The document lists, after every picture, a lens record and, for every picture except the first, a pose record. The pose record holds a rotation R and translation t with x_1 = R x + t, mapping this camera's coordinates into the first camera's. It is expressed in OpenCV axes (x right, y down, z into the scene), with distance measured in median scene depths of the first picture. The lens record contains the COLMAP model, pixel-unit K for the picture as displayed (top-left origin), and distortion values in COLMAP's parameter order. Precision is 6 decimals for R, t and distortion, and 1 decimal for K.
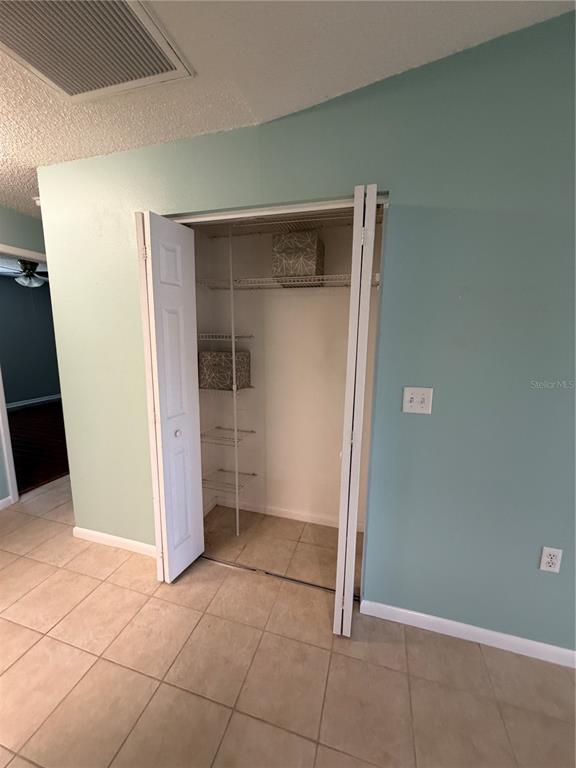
lens RADIAL K [[305.4, 0, 288.2], [0, 305.4, 381.0], [0, 0, 1]] dist [-0.000054, 0.000380]
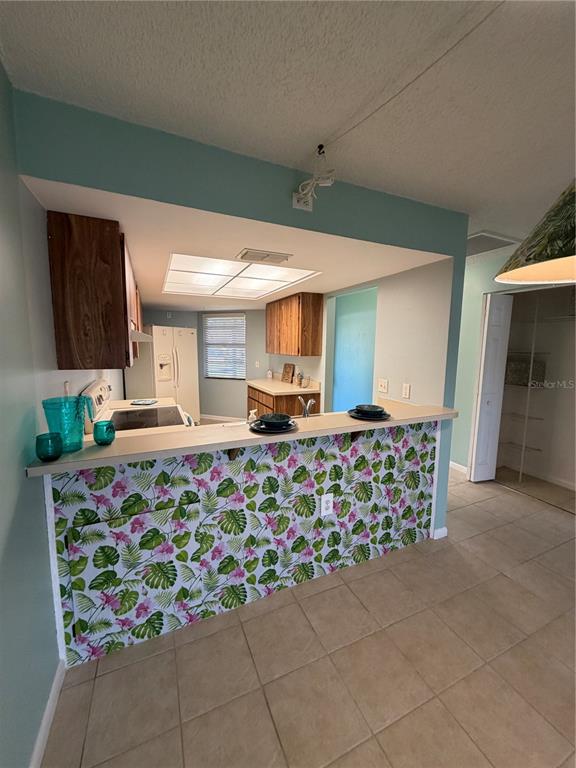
lens RADIAL K [[305.4, 0, 288.2], [0, 305.4, 381.0], [0, 0, 1]] dist [-0.000054, 0.000380]
pose [[0.660052, 0.088401, -0.746000, 0.198709], [-0.123044, 0.992363, 0.008727, 0.159314], [0.741074, 0.086030, 0.665888, -1.104604]]
